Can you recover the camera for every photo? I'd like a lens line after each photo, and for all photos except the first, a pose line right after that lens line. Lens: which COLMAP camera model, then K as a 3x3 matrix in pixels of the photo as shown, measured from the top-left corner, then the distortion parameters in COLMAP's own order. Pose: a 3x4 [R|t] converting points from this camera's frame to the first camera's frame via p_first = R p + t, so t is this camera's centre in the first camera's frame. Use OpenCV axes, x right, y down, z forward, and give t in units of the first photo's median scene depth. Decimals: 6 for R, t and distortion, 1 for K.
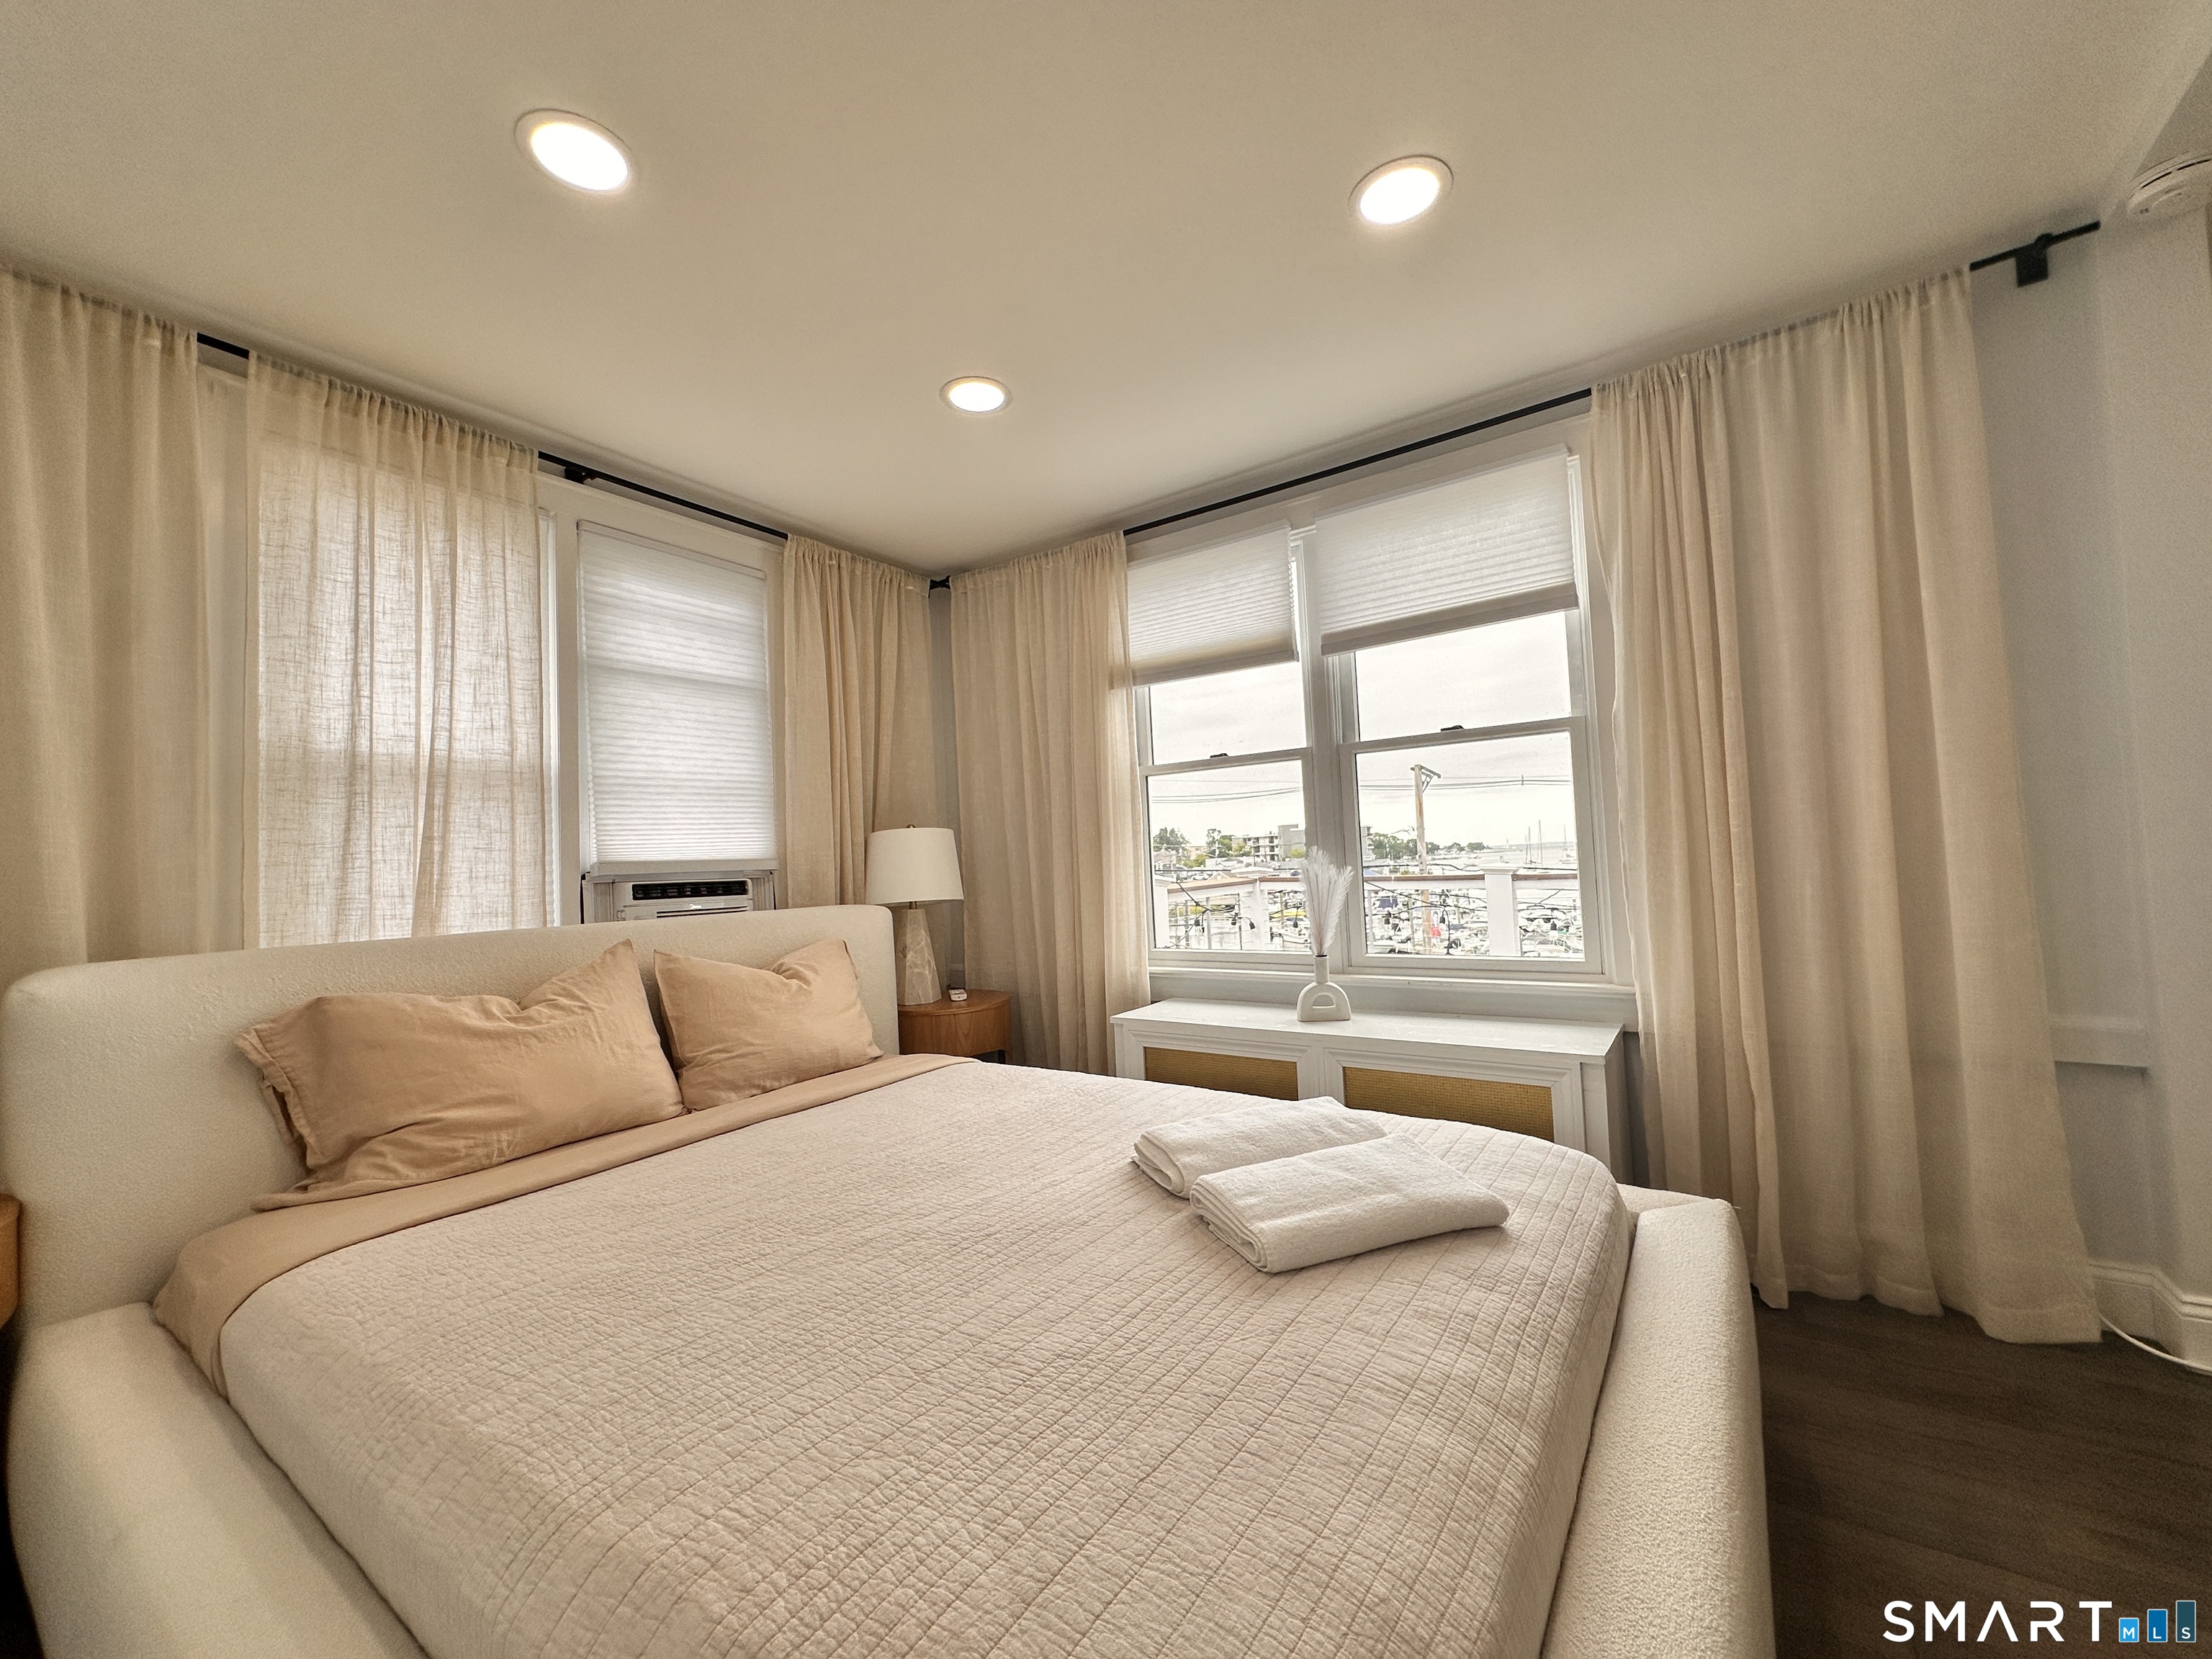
lens RADIAL K [[885.1, 0, 1133.5], [0, 885.1, 822.0], [0, 0, 1]] dist [-0.003637, 0.001242]
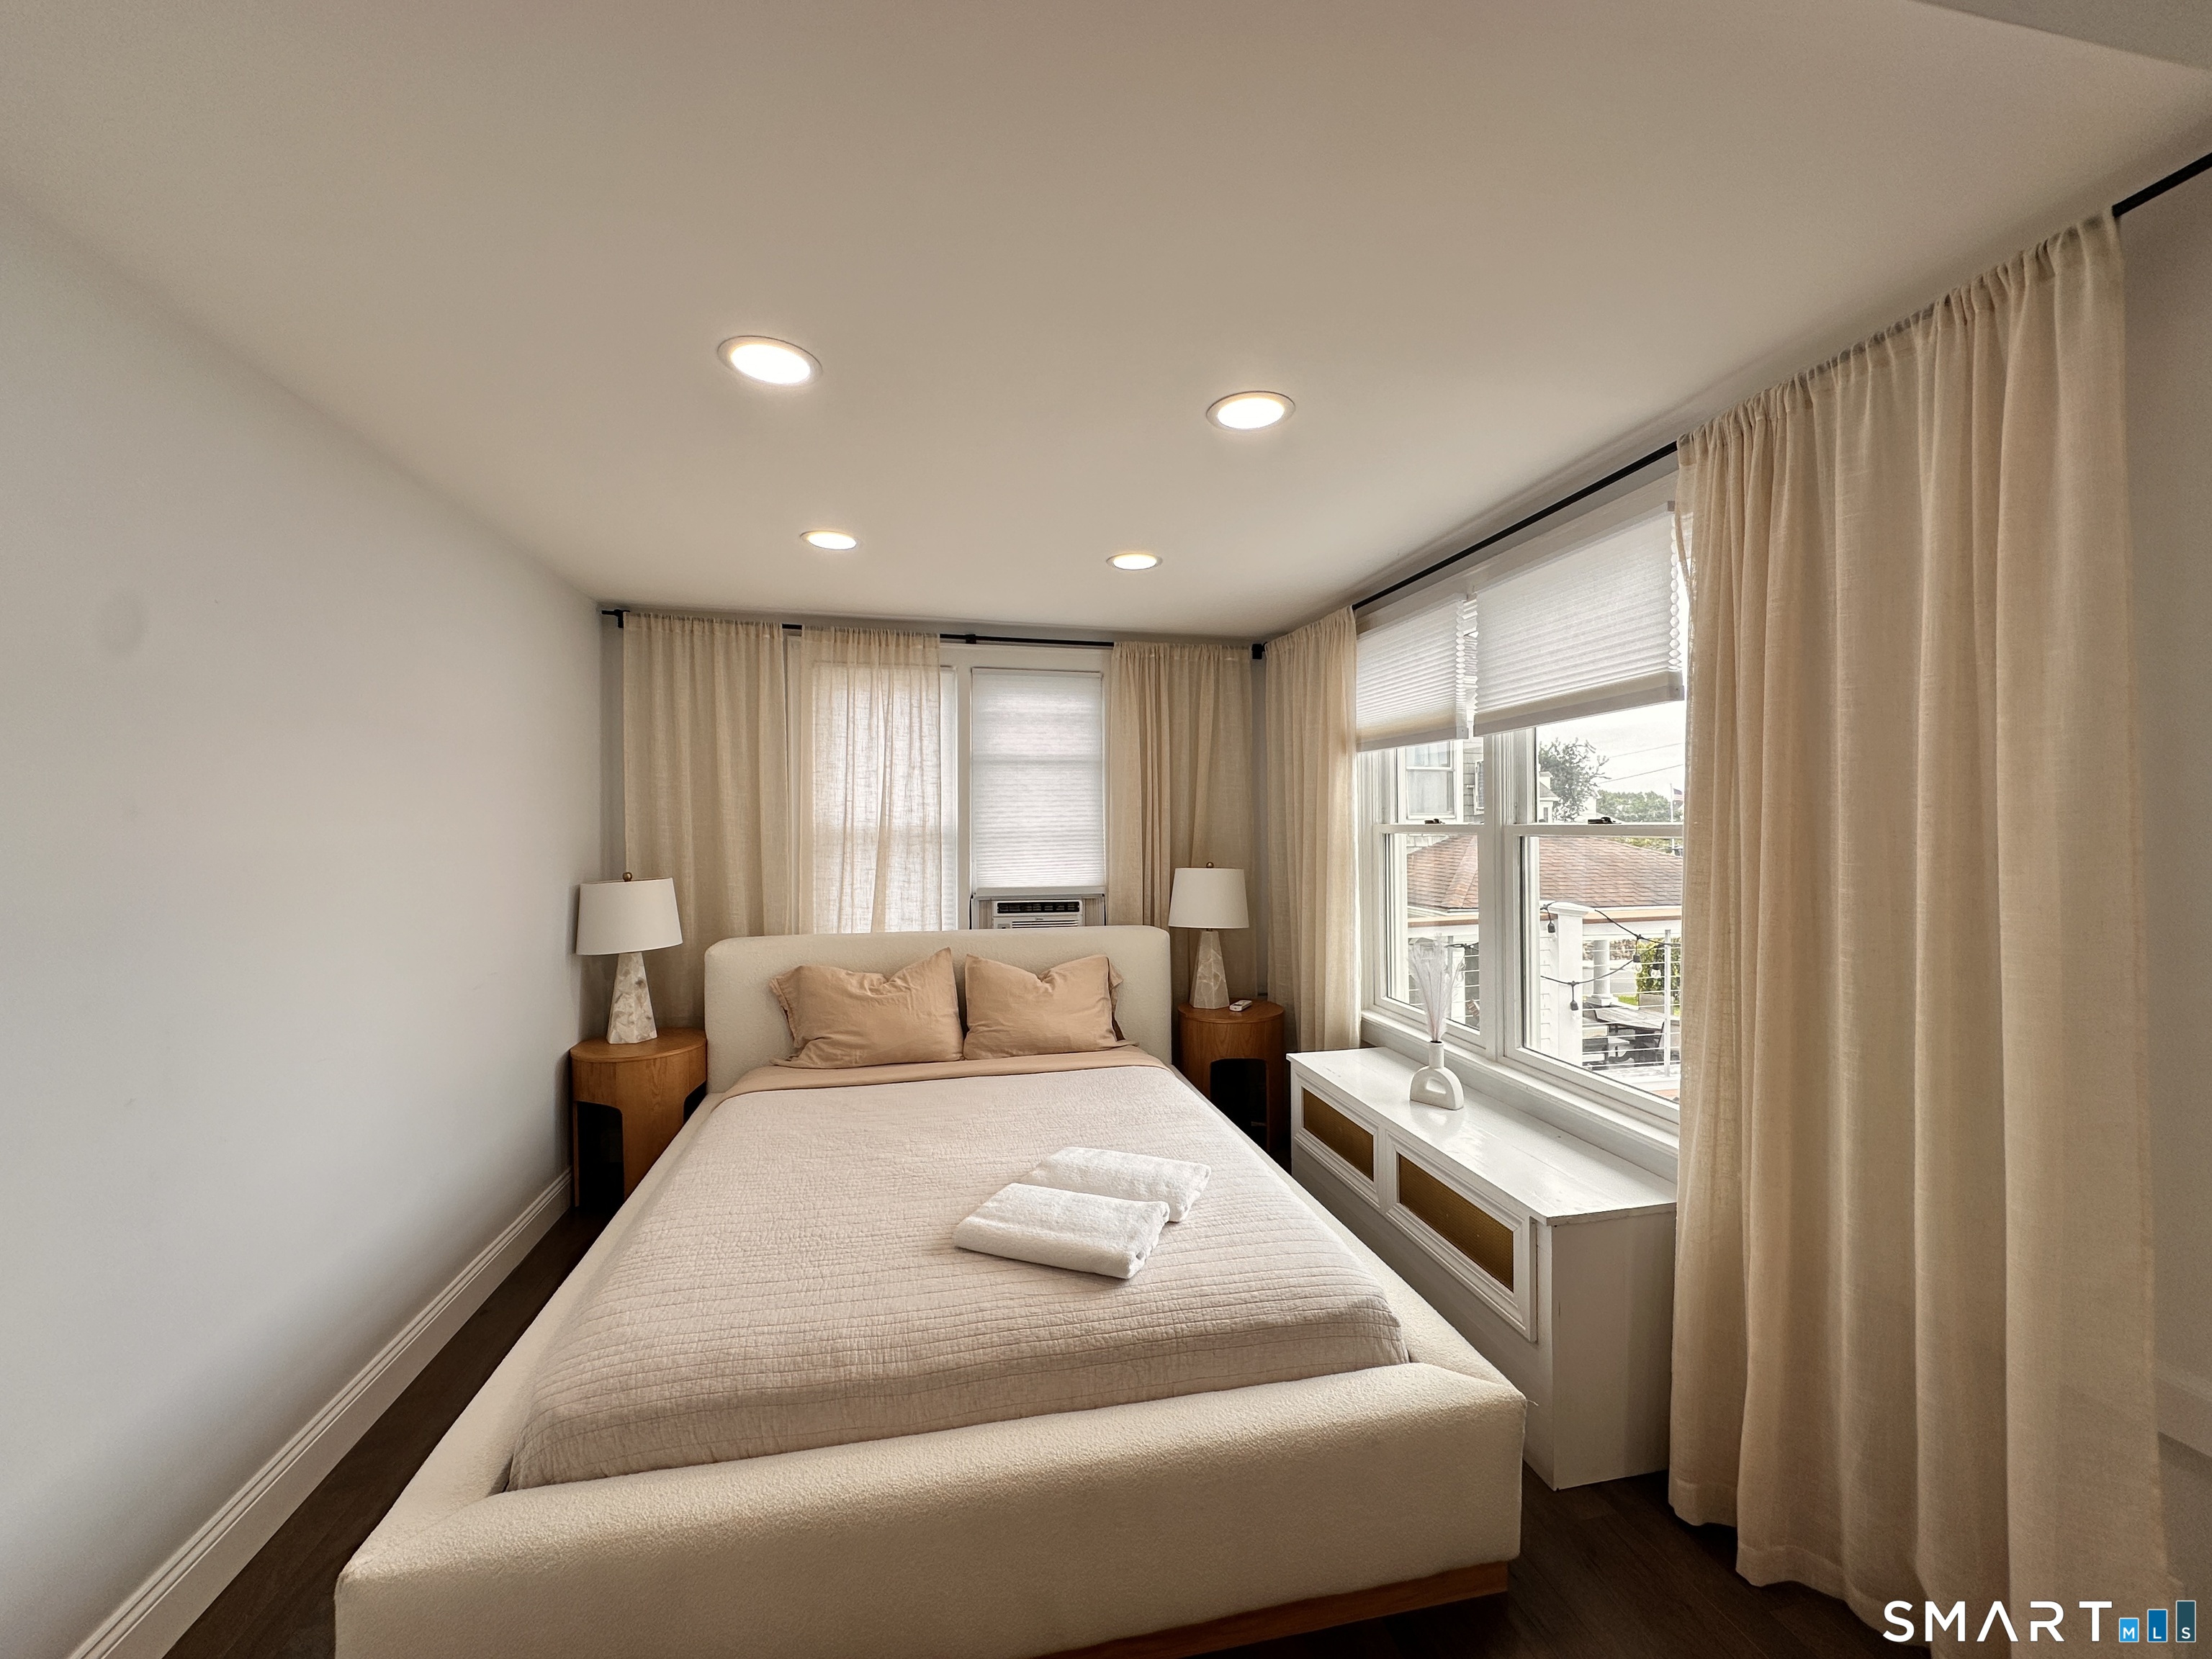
lens RADIAL K [[885.1, 0, 1106.2], [0, 885.1, 837.4], [0, 0, 1]] dist [-0.003637, 0.001242]
pose [[0.733971, 0.050413, -0.677308, 0.665708], [-0.000423, 0.997275, 0.073770, -0.172137], [0.679181, -0.053859, 0.731992, 0.010788]]
